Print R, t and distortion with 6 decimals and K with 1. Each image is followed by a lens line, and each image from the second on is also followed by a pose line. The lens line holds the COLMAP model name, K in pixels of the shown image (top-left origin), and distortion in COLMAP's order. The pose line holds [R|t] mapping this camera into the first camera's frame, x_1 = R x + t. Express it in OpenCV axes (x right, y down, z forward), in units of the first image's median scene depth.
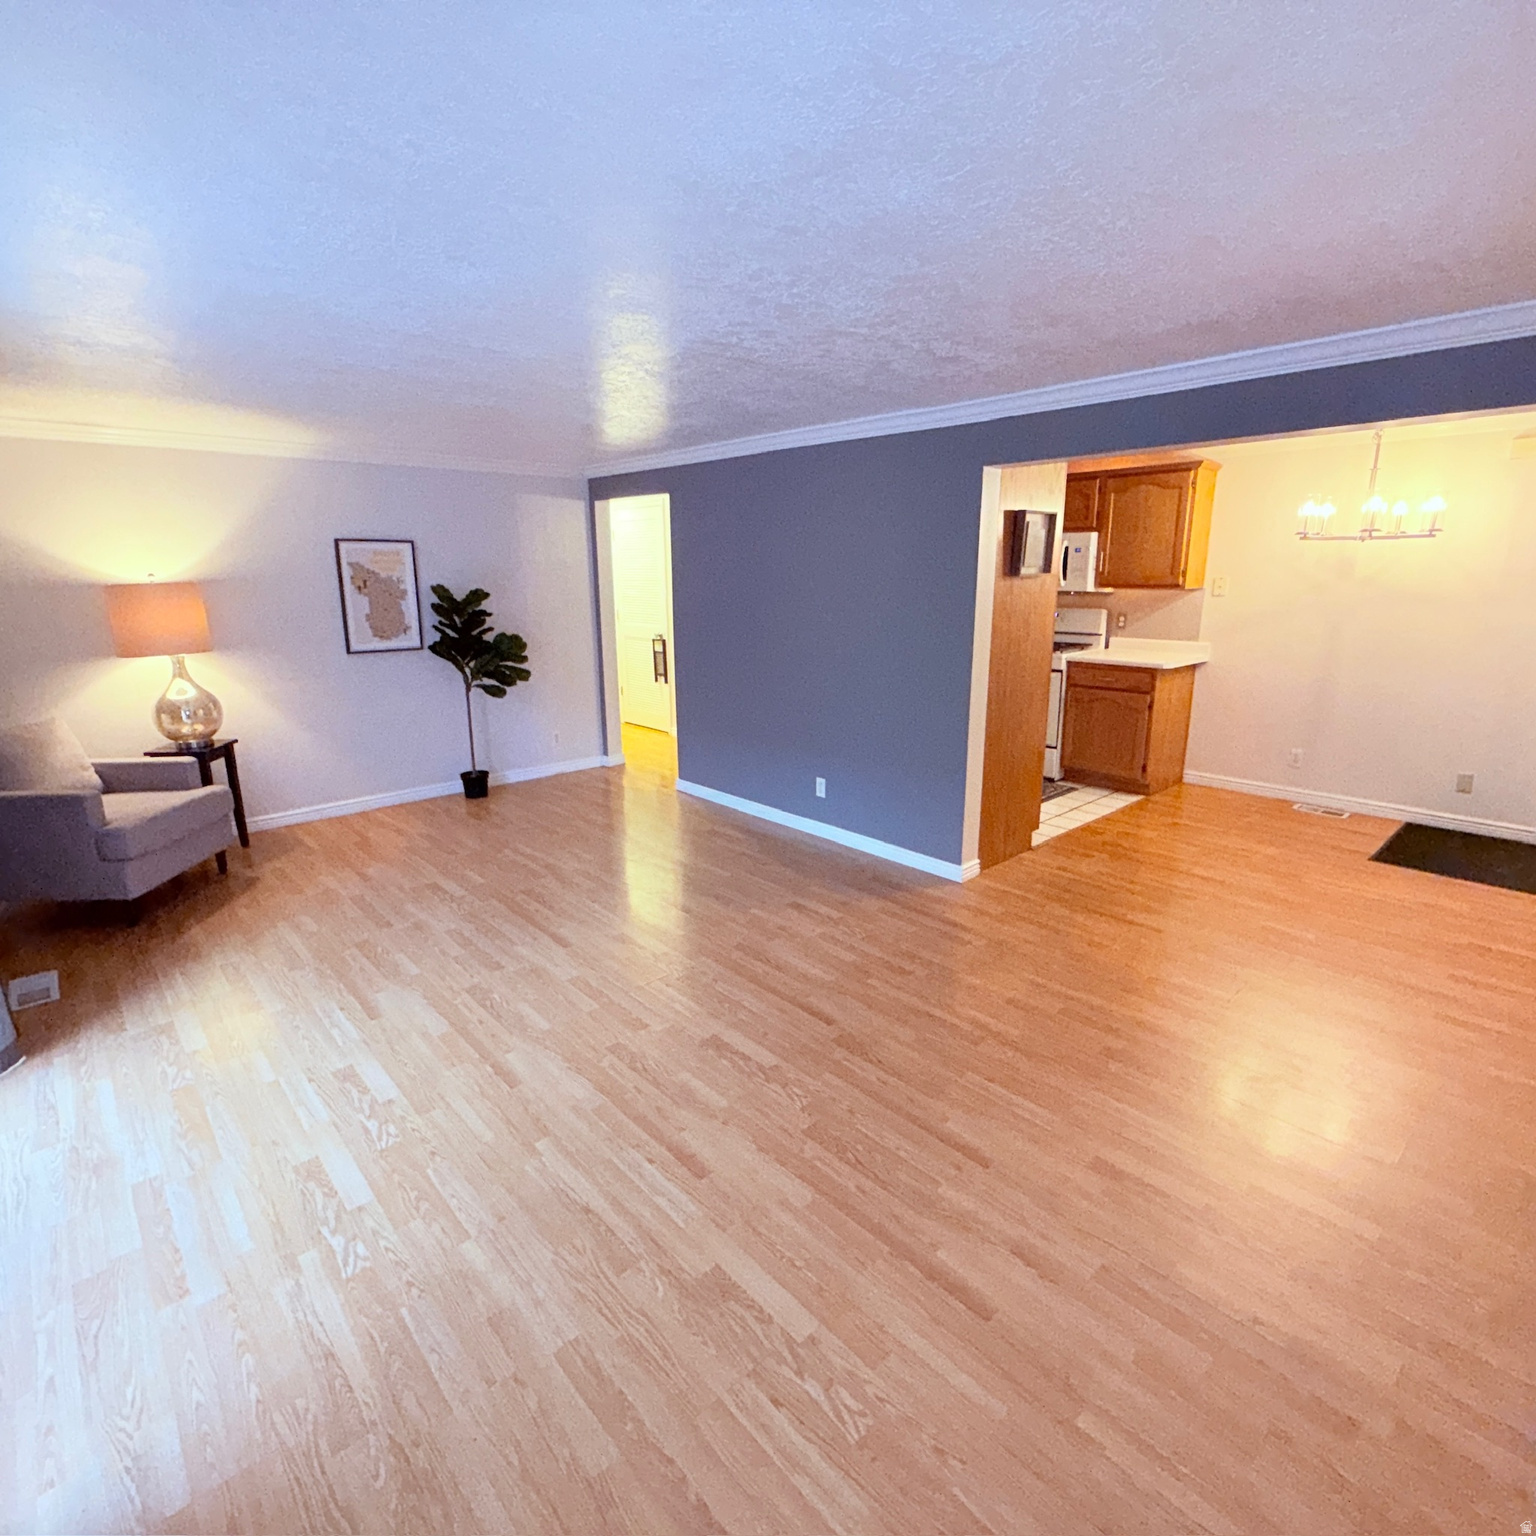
lens RADIAL K [[815.0, 0, 762.9], [0, 815.0, 763.3], [0, 0, 1]] dist [0.000322, 0.000283]
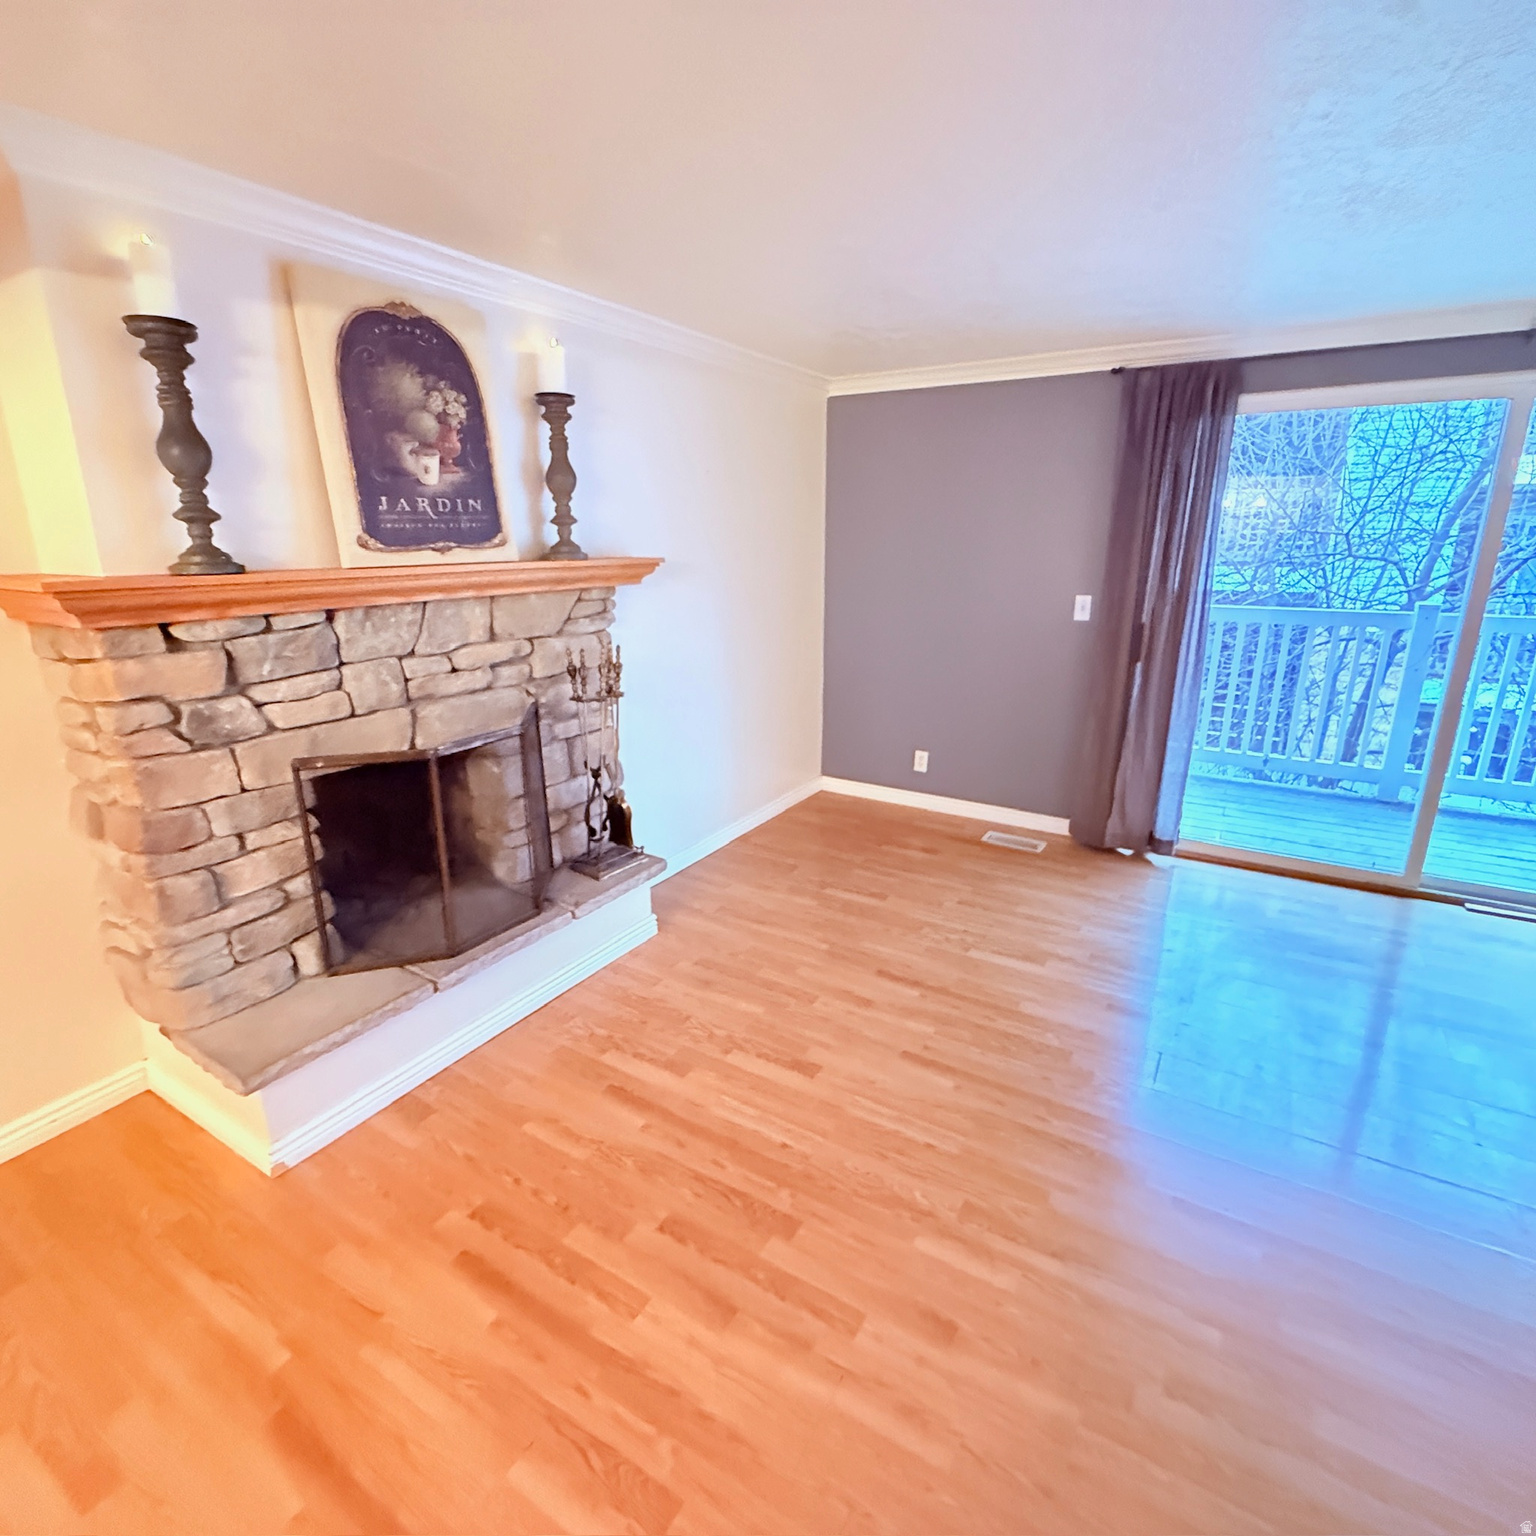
lens RADIAL K [[815.0, 0, 762.9], [0, 815.0, 763.3], [0, 0, 1]] dist [0.000322, 0.000283]
pose [[-0.959728, 0.087868, -0.266837, 0.491678], [-0.055099, 0.872506, 0.485487, -0.265460], [0.275476, 0.480638, -0.832526, 1.142823]]
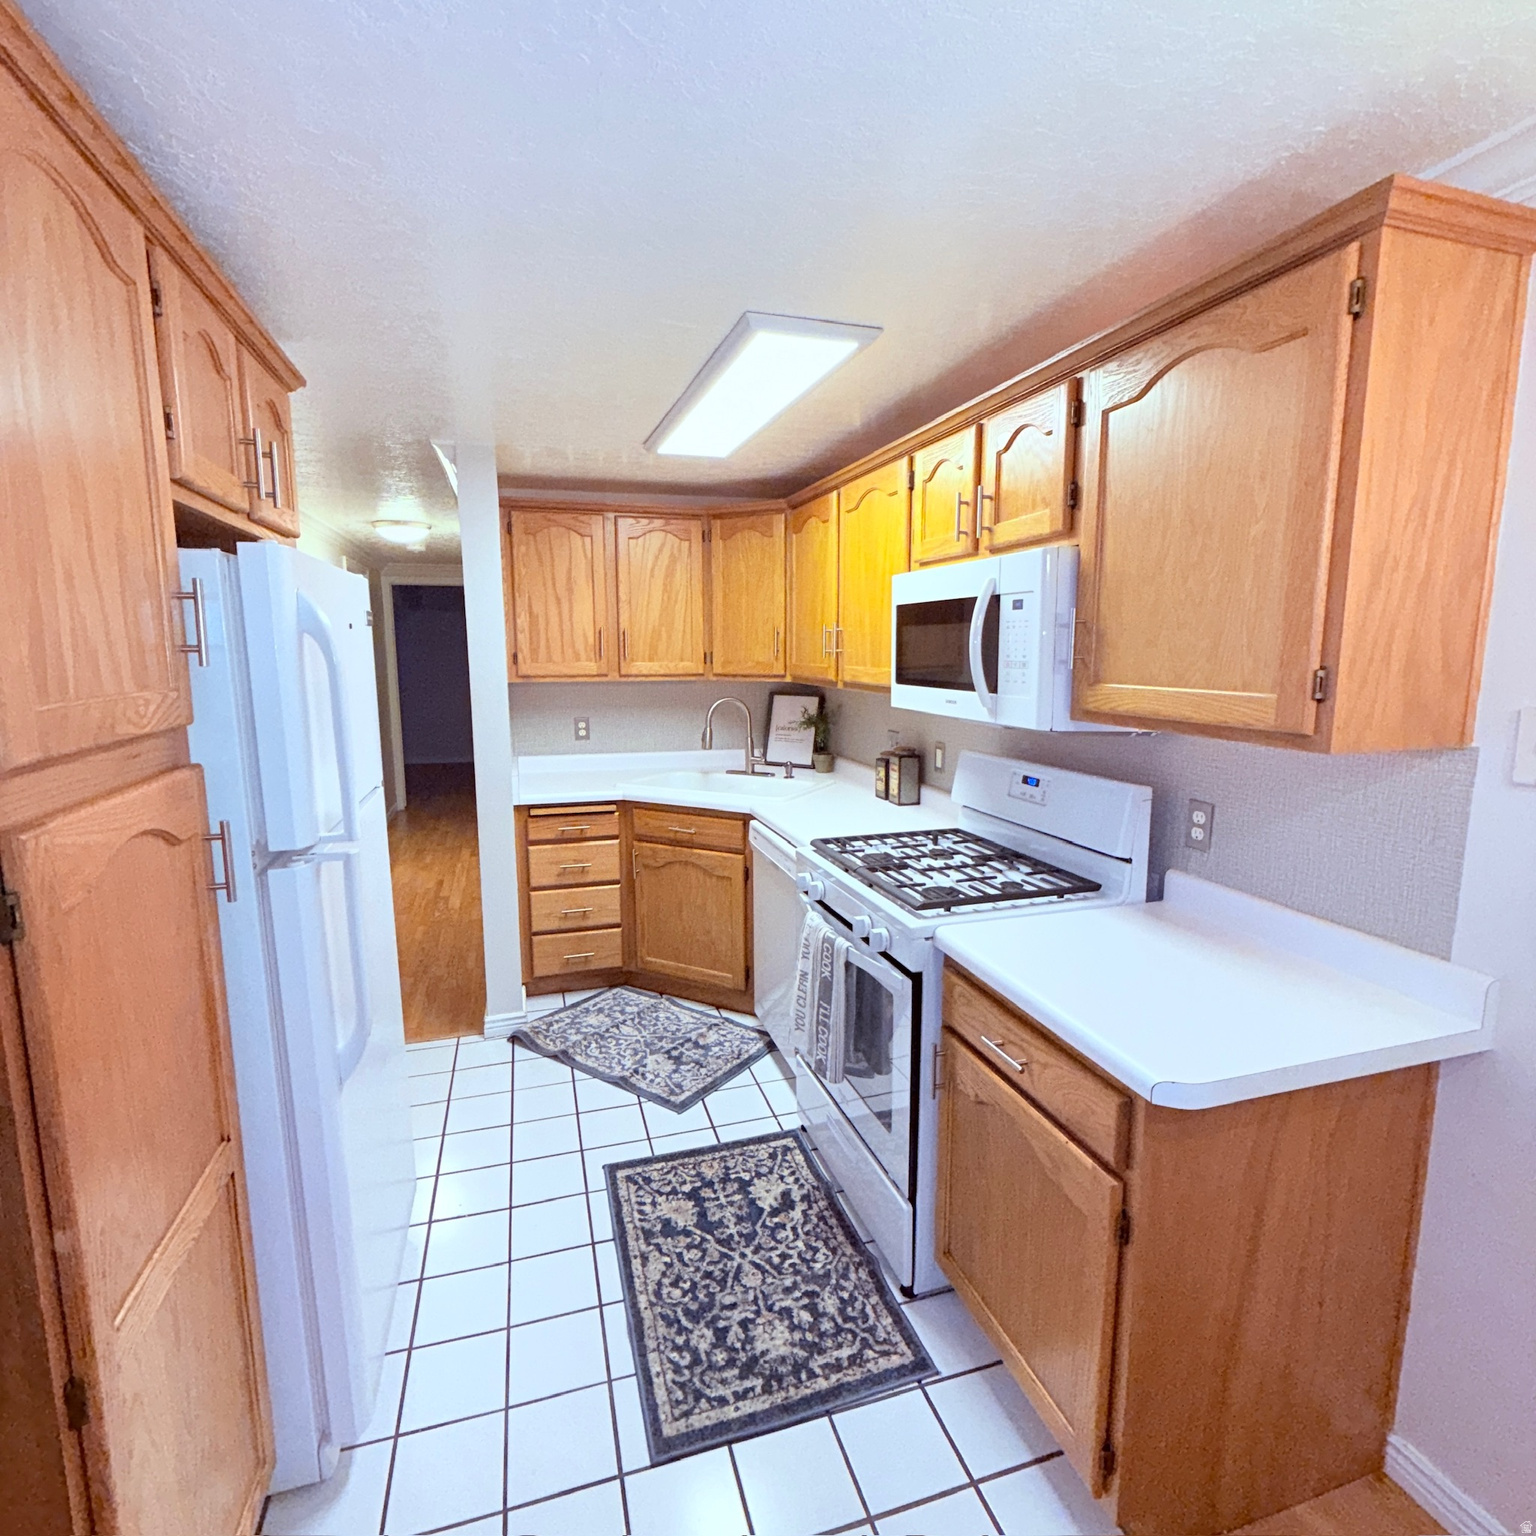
lens RADIAL K [[820.8, 0, 773.2], [0, 820.8, 780.1], [0, 0, 1]] dist [0.069553, 0.000309]
pose [[0.905091, 0.079586, -0.417704, 0.788111], [-0.105228, 0.993696, -0.038679, -0.301297], [0.411992, 0.078962, 0.907760, 1.189418]]
